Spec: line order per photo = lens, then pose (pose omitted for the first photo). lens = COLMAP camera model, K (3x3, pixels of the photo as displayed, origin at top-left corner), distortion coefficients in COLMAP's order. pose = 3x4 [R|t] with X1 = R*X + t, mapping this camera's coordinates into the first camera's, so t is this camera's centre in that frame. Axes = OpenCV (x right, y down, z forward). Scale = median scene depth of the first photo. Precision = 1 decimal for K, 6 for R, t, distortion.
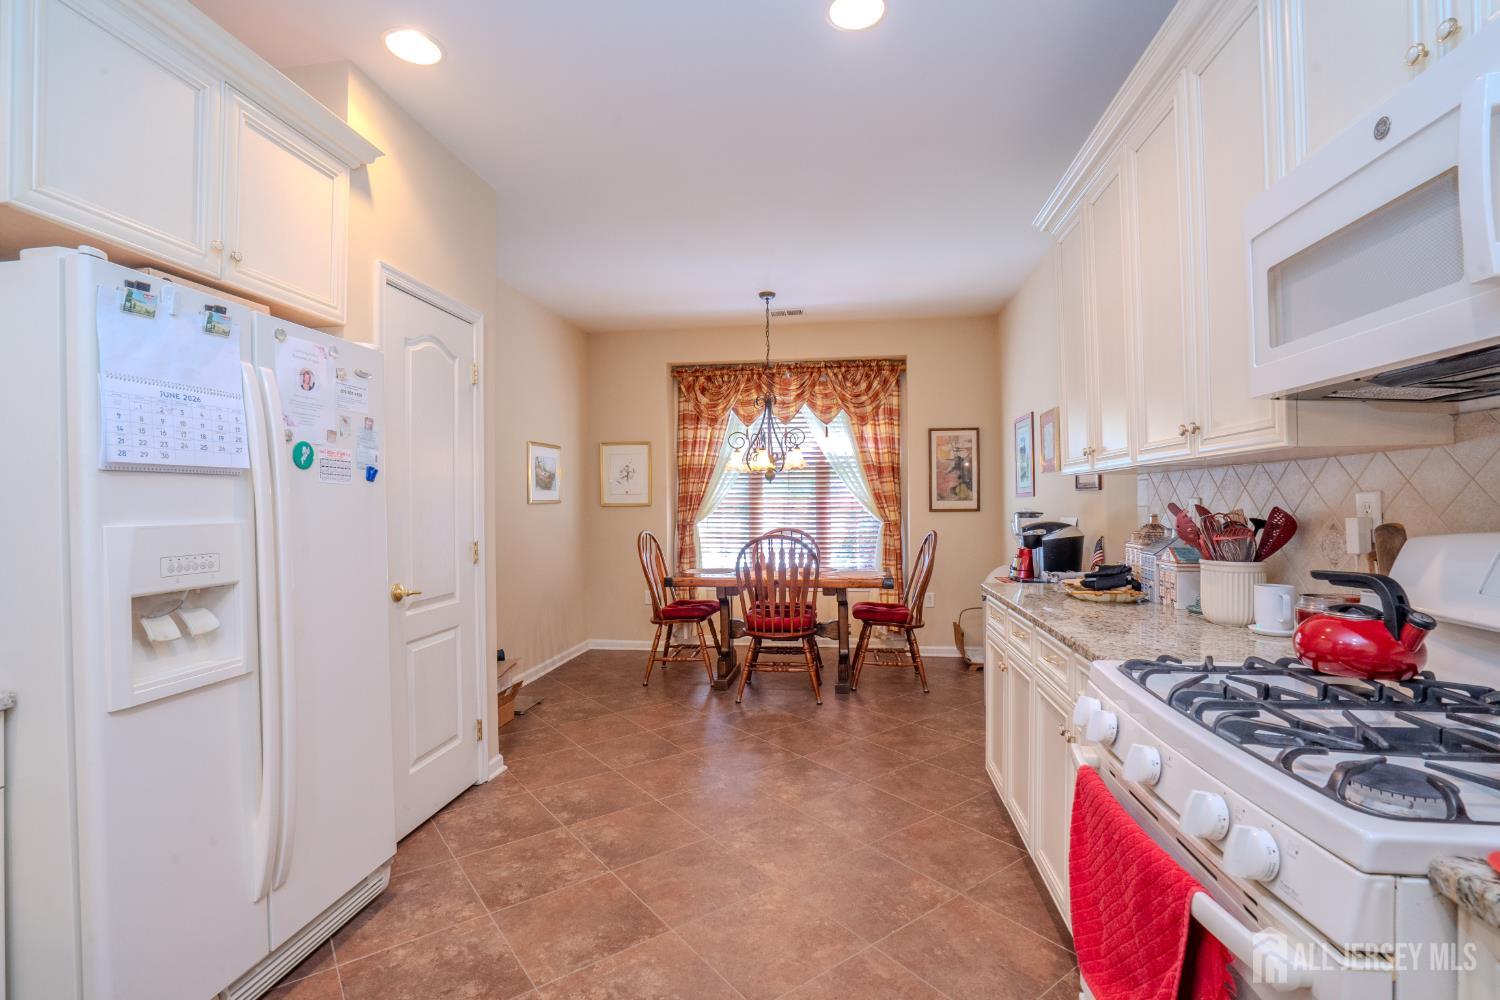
lens RADIAL K [[690.3, 0, 750.4], [0, 690.3, 499.6], [0, 0, 1]] dist [-0.050003, 0.015389]
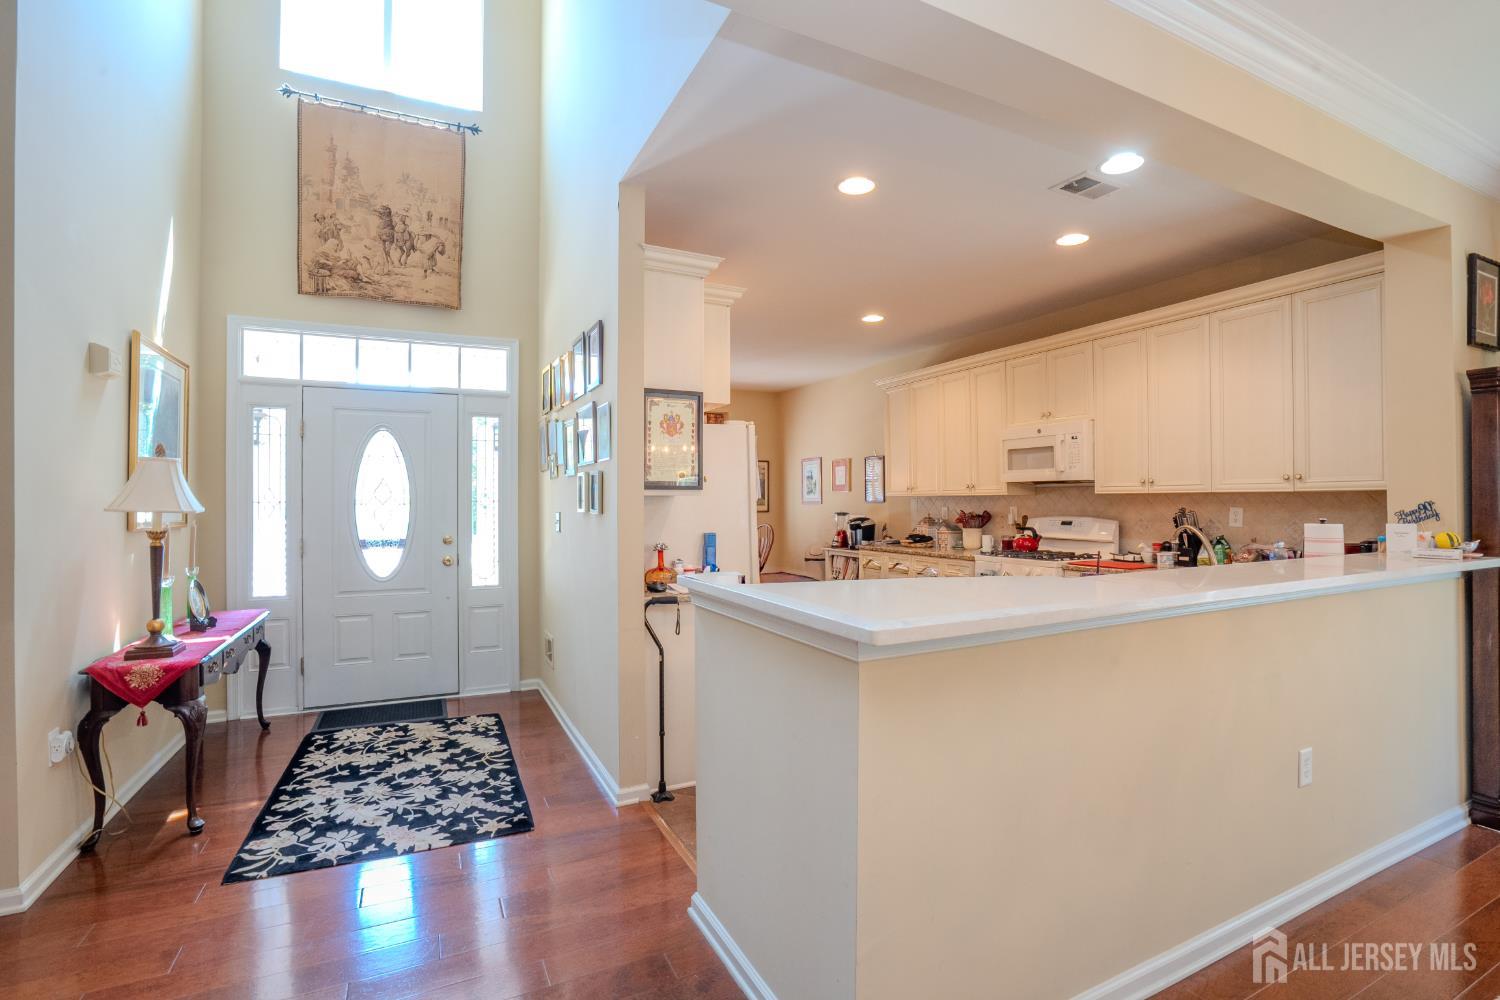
lens RADIAL K [[690.3, 0, 757.8], [0, 690.3, 494.7], [0, 0, 1]] dist [-0.050003, 0.015389]
pose [[0.819309, 0.005174, 0.573329, -0.719441], [-0.001429, 0.999975, -0.006982, -0.014728], [-0.573350, 0.004901, 0.819296, -0.379127]]
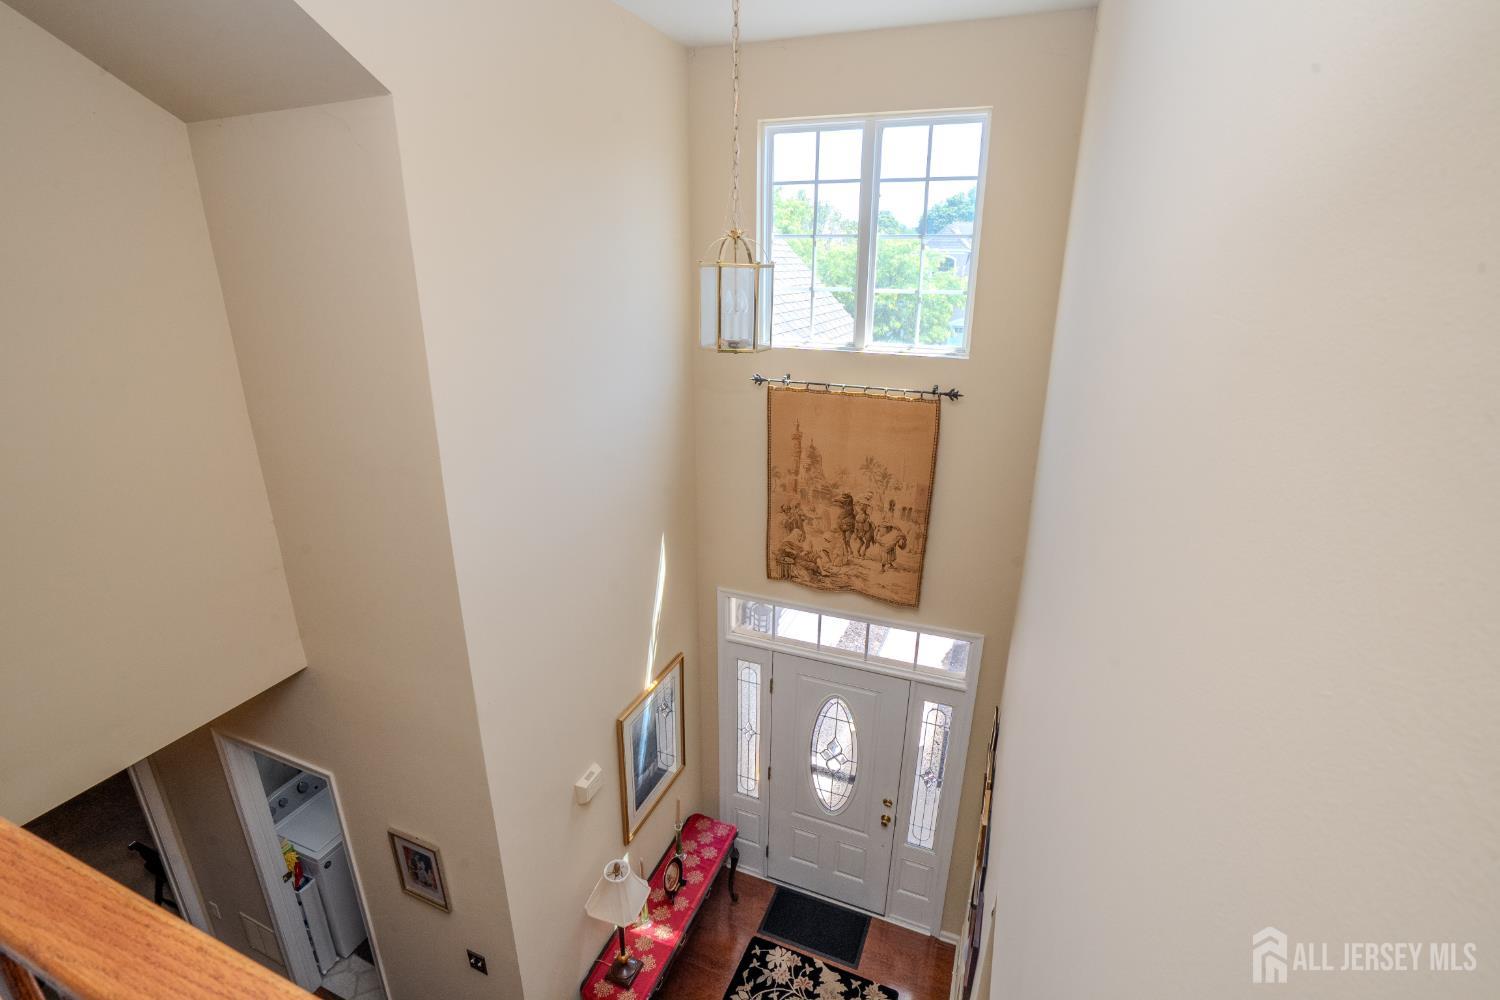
lens RADIAL K [[690.3, 0, 746.5], [0, 690.3, 502.6], [0, 0, 1]] dist [-0.050003, 0.015389]
pose [[0.972304, 0.089050, -0.216090, -0.547577], [-0.011822, 0.942126, 0.335052, -0.677748], [0.233421, -0.323217, 0.917085, -0.134846]]
